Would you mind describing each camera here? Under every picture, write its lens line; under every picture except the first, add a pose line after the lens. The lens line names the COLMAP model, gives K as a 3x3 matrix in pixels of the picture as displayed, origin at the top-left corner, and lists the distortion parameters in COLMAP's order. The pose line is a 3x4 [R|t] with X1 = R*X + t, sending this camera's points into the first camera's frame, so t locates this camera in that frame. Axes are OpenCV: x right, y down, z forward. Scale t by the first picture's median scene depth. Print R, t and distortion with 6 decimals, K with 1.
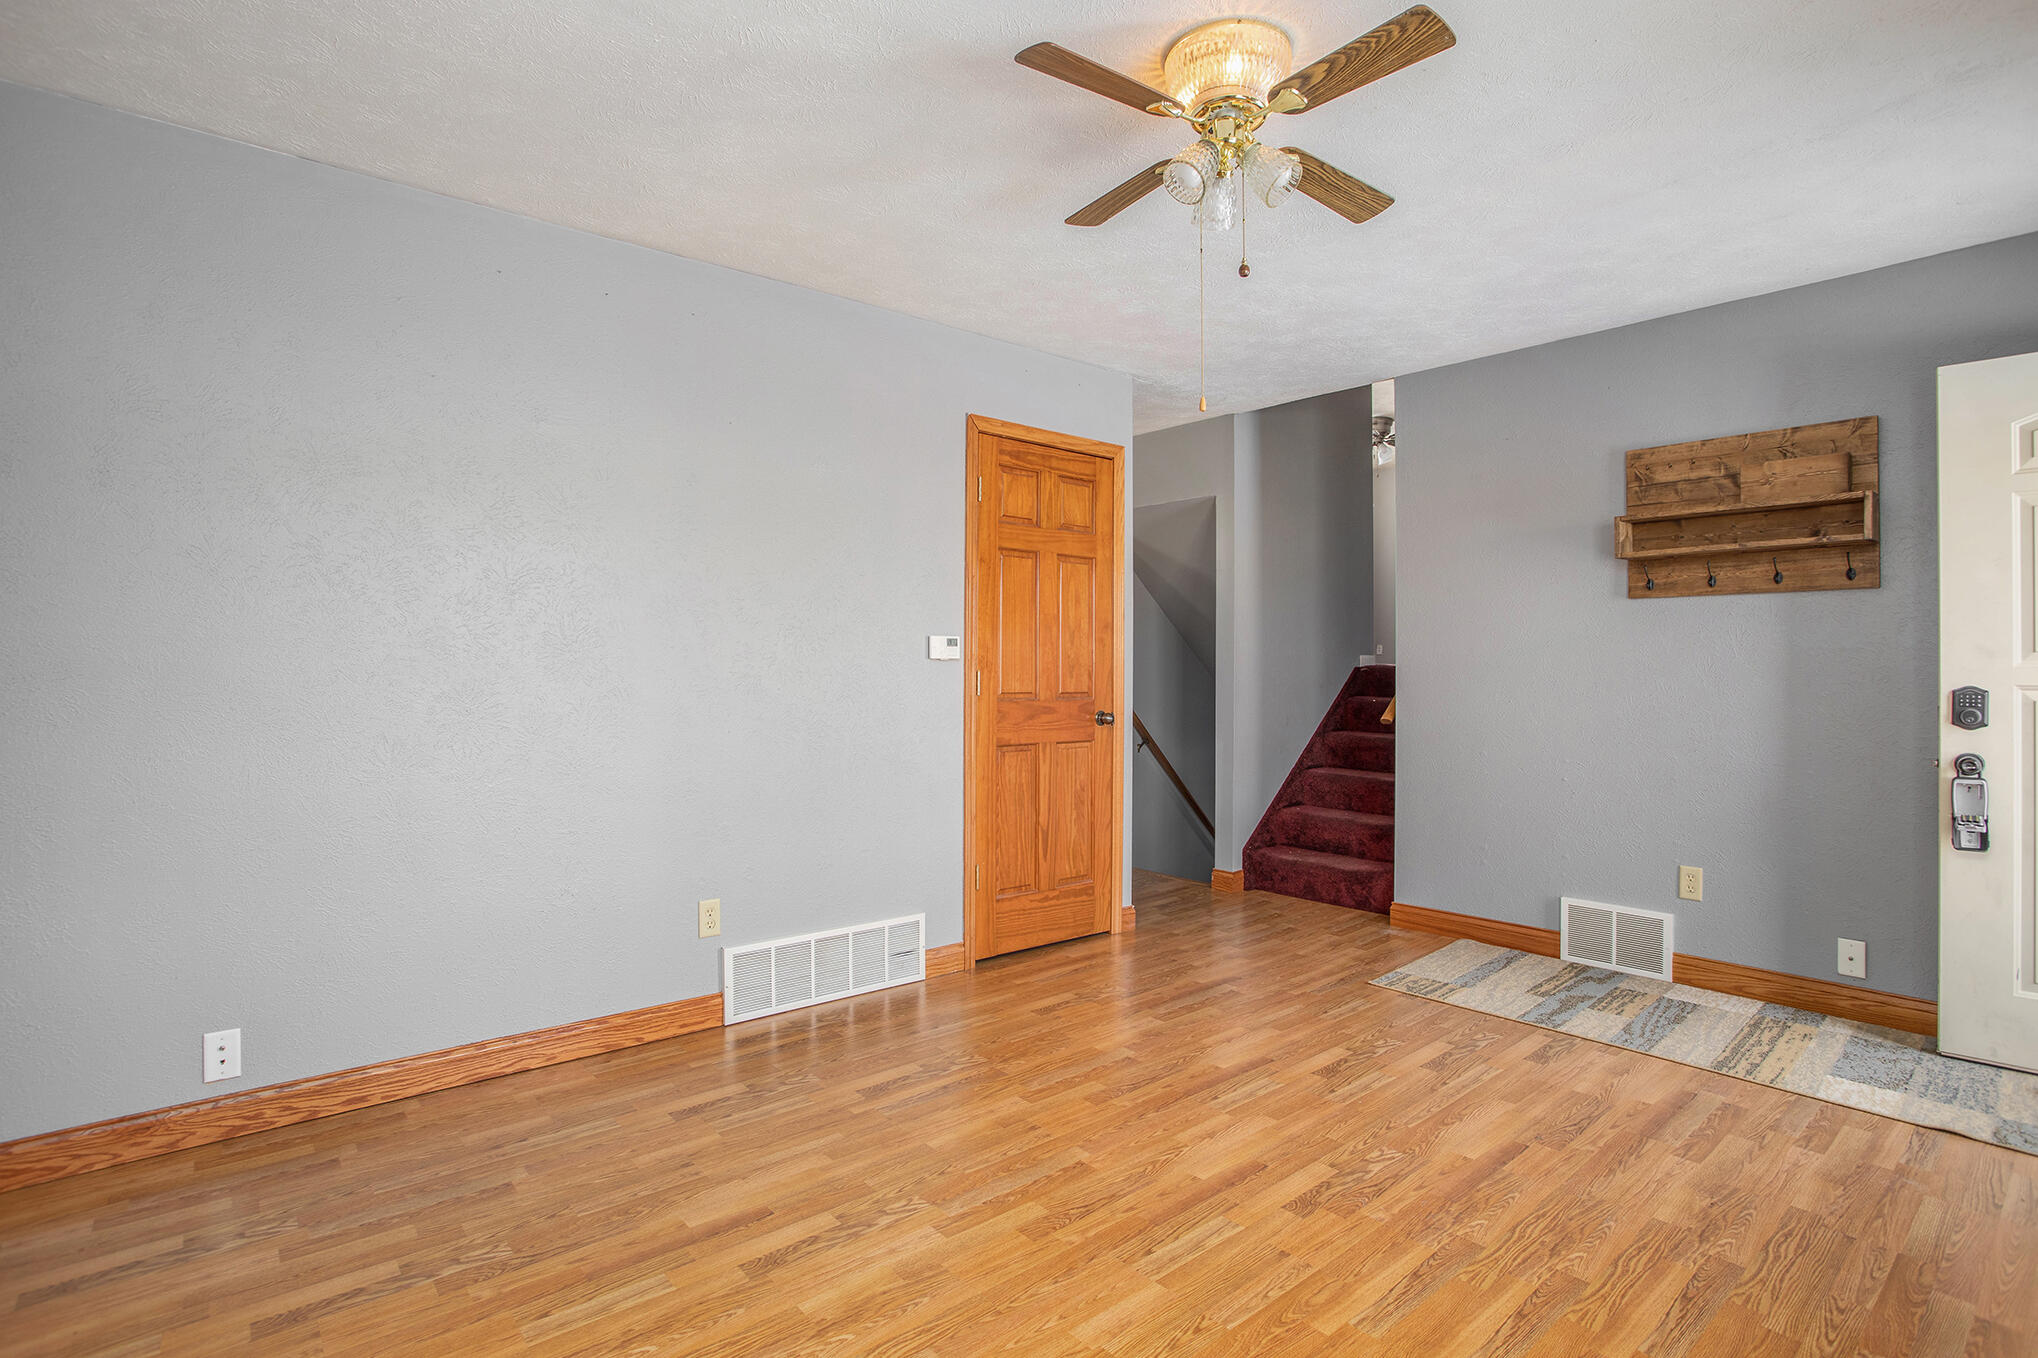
lens RADIAL K [[1020.3, 0, 1014.9], [0, 1020.3, 671.7], [0, 0, 1]] dist [-0.065570, 0.030620]
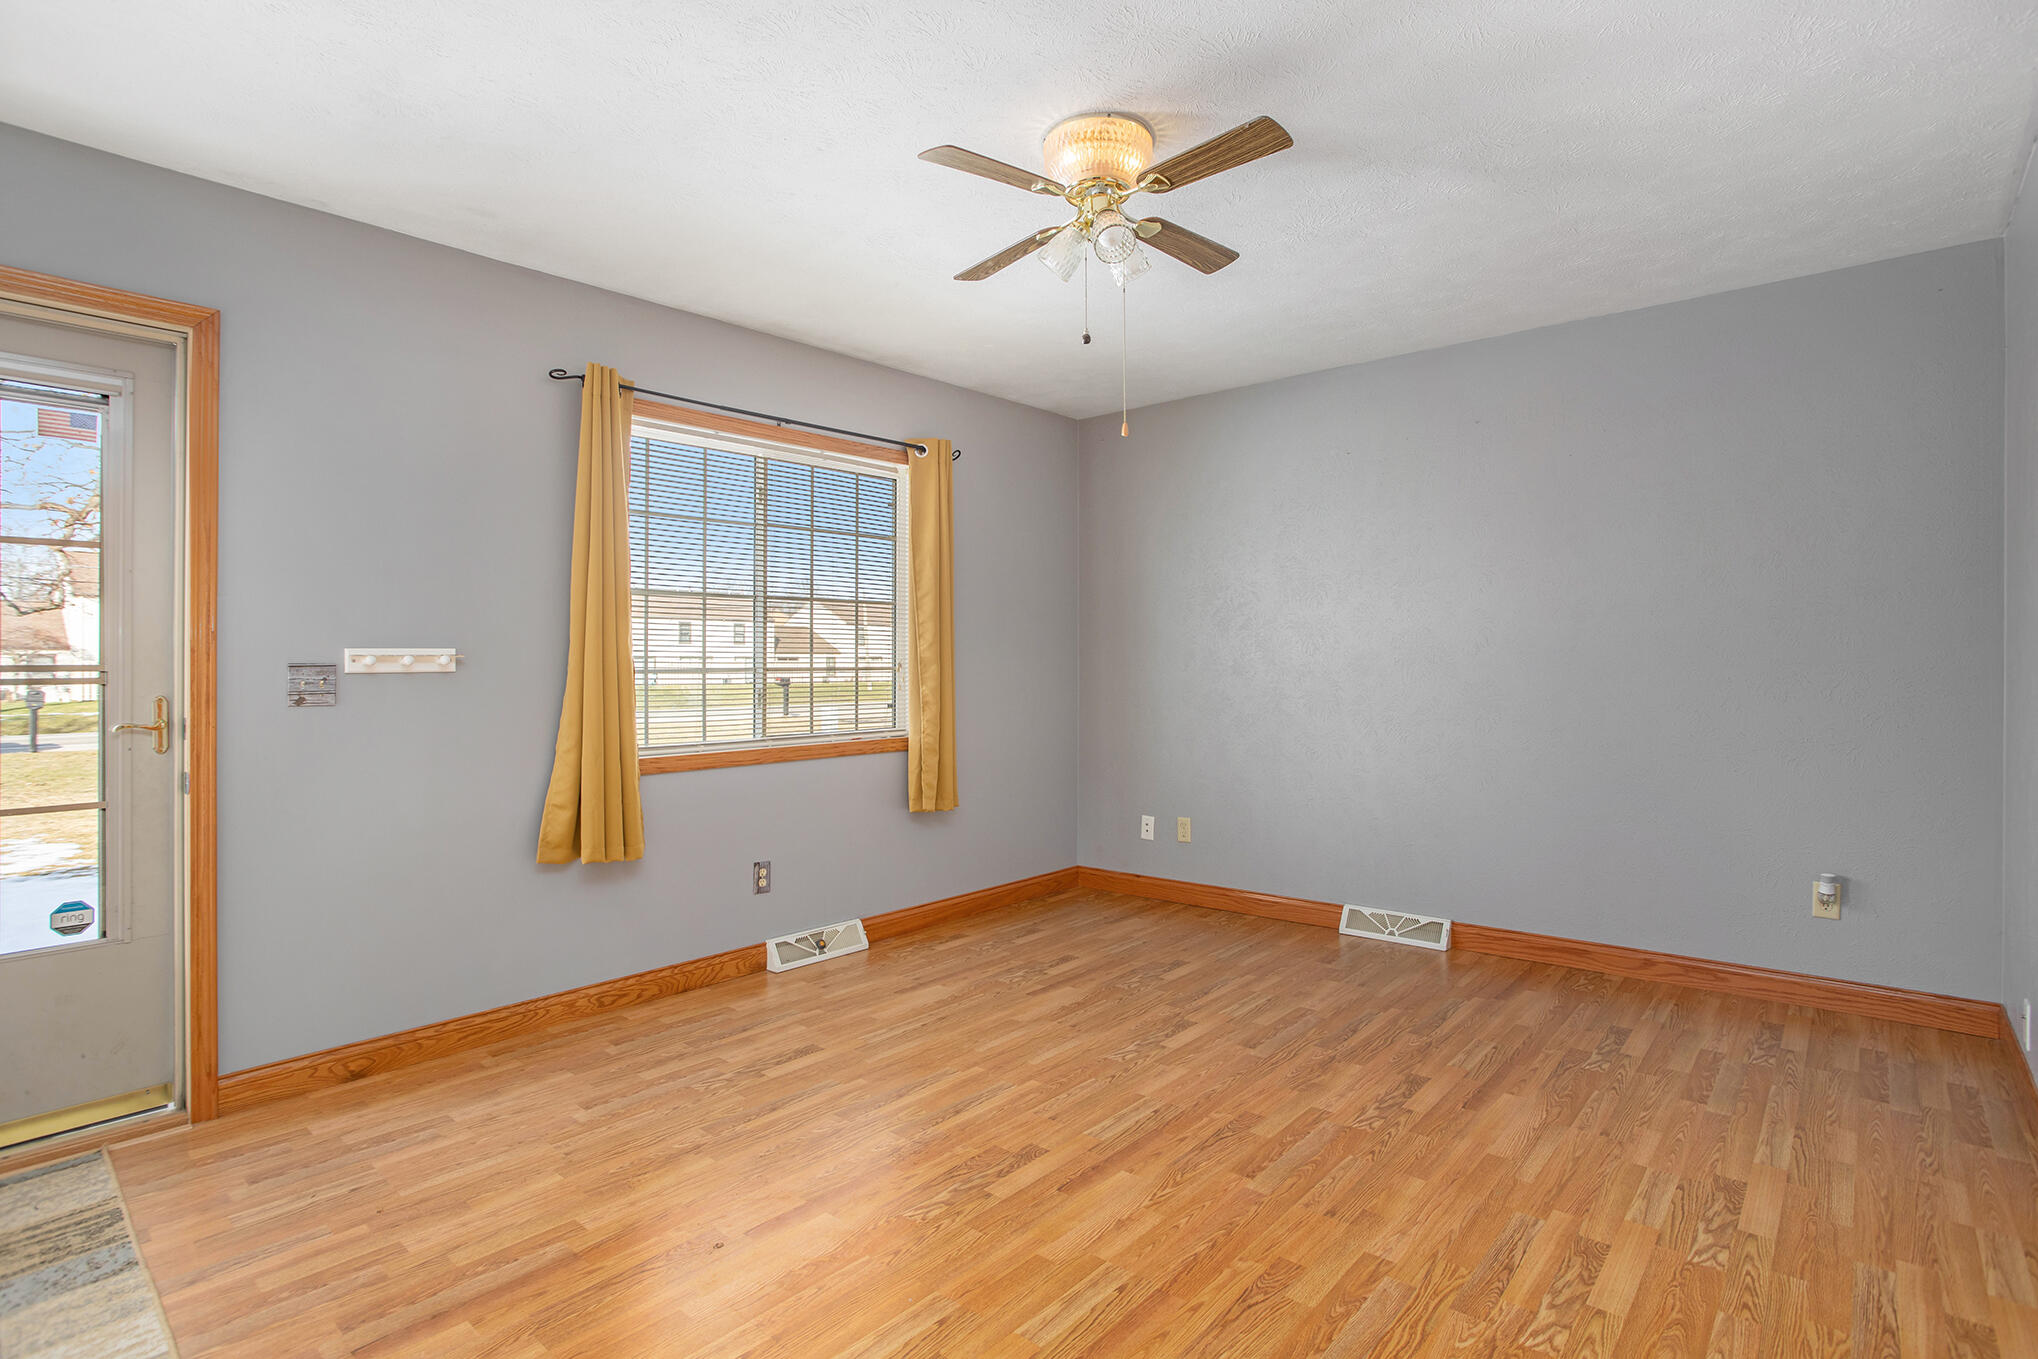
lens RADIAL K [[1020.3, 0, 1014.9], [0, 1020.3, 672.2], [0, 0, 1]] dist [-0.065570, 0.030620]
pose [[-0.989663, 0.005159, -0.143318, 0.452059], [0.003991, 0.999956, 0.008430, 0.001016], [0.143355, 0.007771, -0.989641, 2.049802]]
